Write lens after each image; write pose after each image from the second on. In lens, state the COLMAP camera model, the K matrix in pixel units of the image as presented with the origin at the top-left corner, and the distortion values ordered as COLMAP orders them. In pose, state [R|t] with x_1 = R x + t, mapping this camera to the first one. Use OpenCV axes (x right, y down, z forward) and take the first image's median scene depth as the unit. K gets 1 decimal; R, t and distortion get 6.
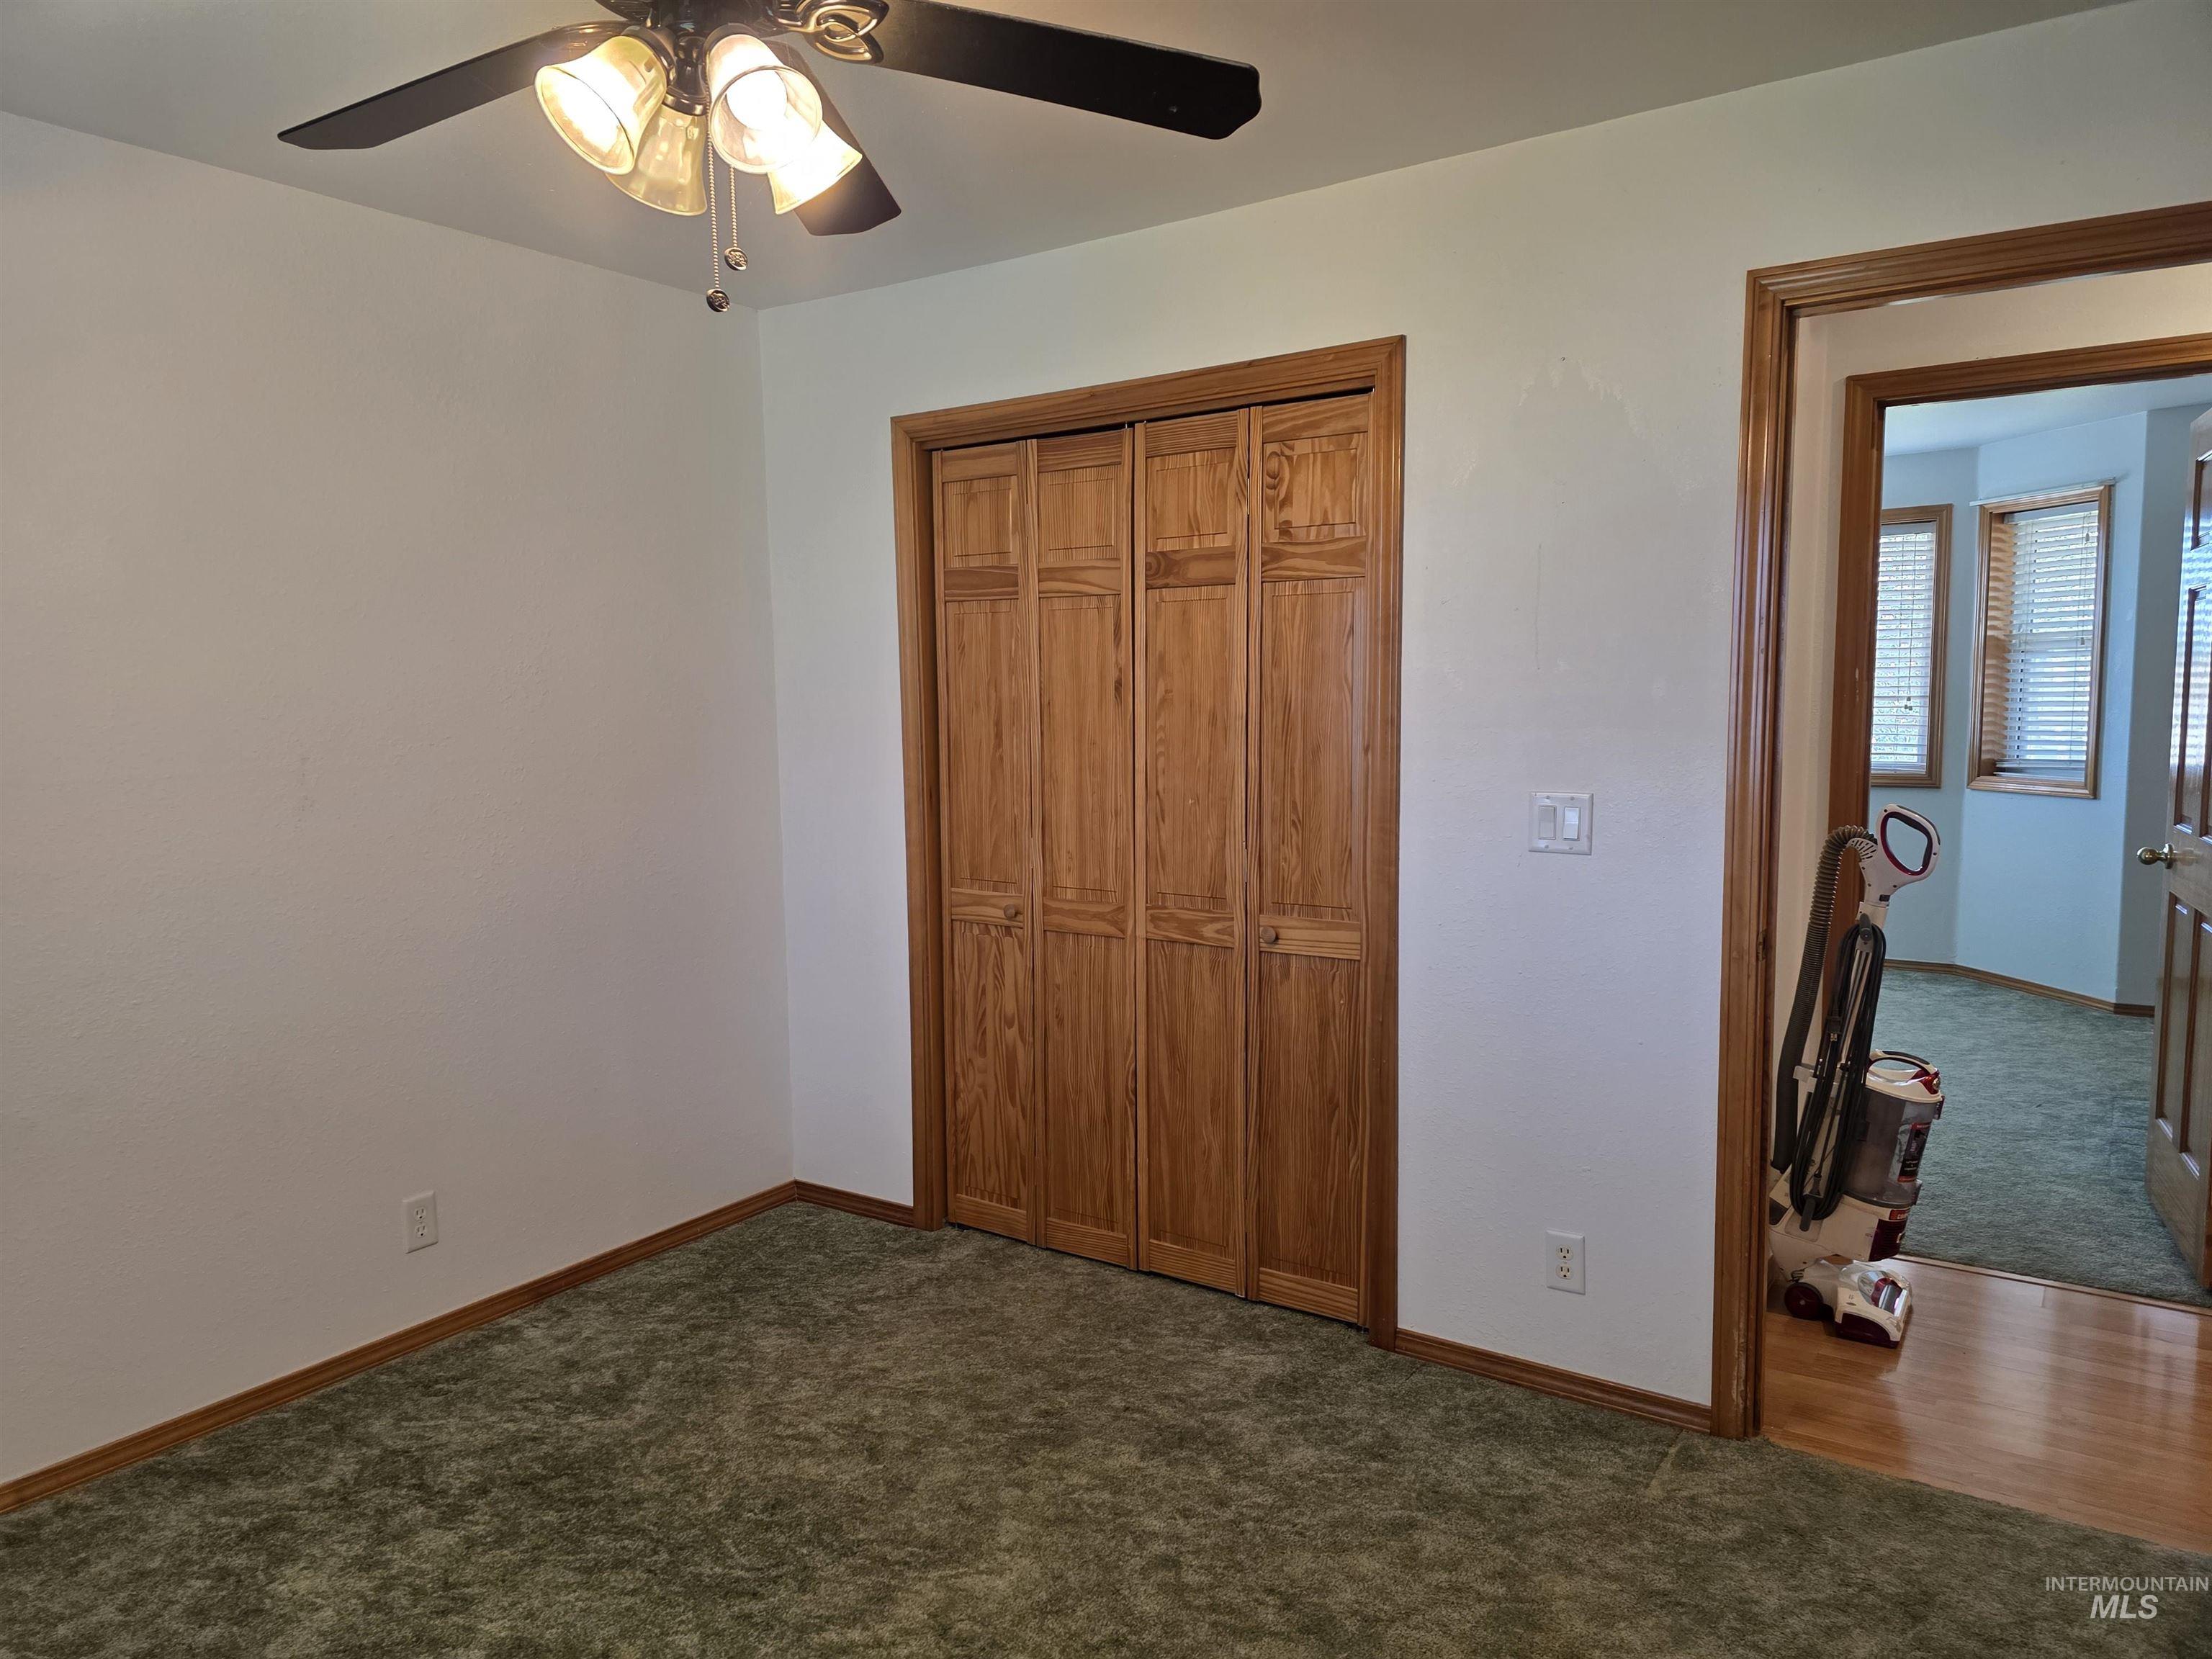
lens RADIAL K [[1440.7, 0, 1106.0], [0, 1440.7, 829.5], [0, 0, 1]] dist [0.135790, -0.048358]
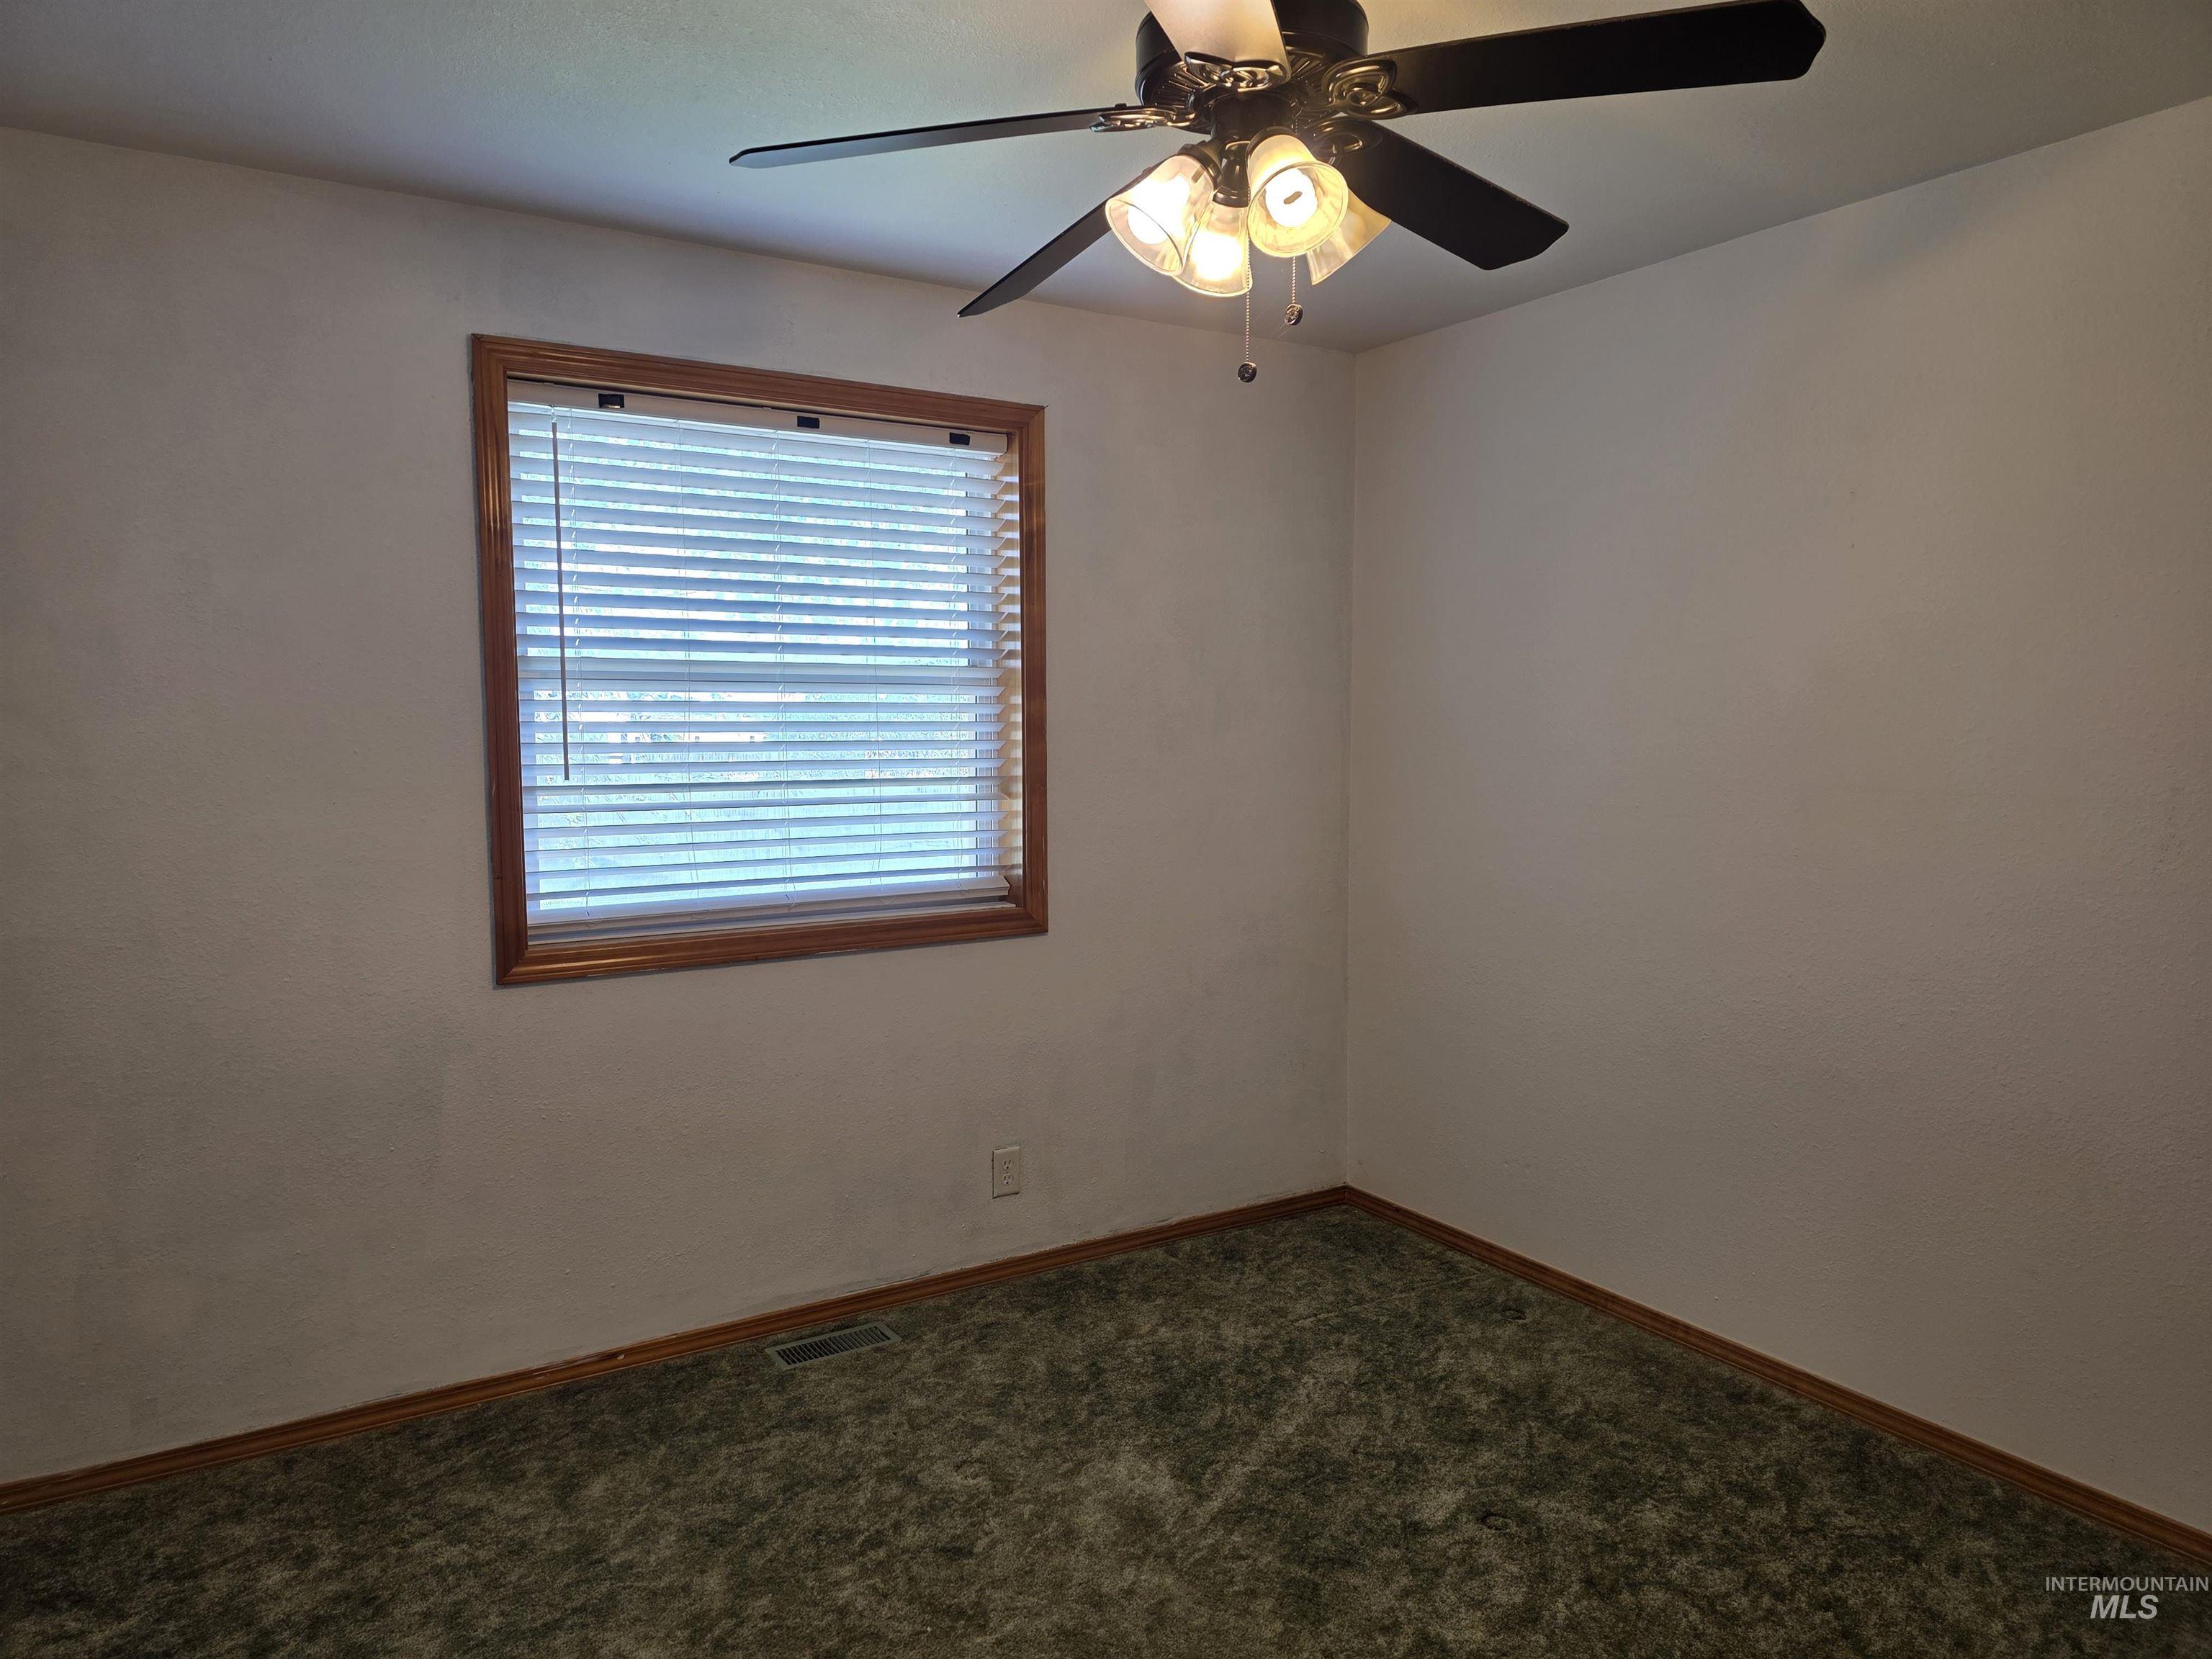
lens RADIAL K [[1488.4, 0, 1106.0], [0, 1488.4, 829.5], [0, 0, 1]] dist [0.057260, -0.055779]
pose [[-0.423218, 0.070387, -0.903290, 0.590664], [-0.068541, 0.991634, 0.109384, -0.094311], [0.903431, 0.108206, -0.414853, 1.013162]]
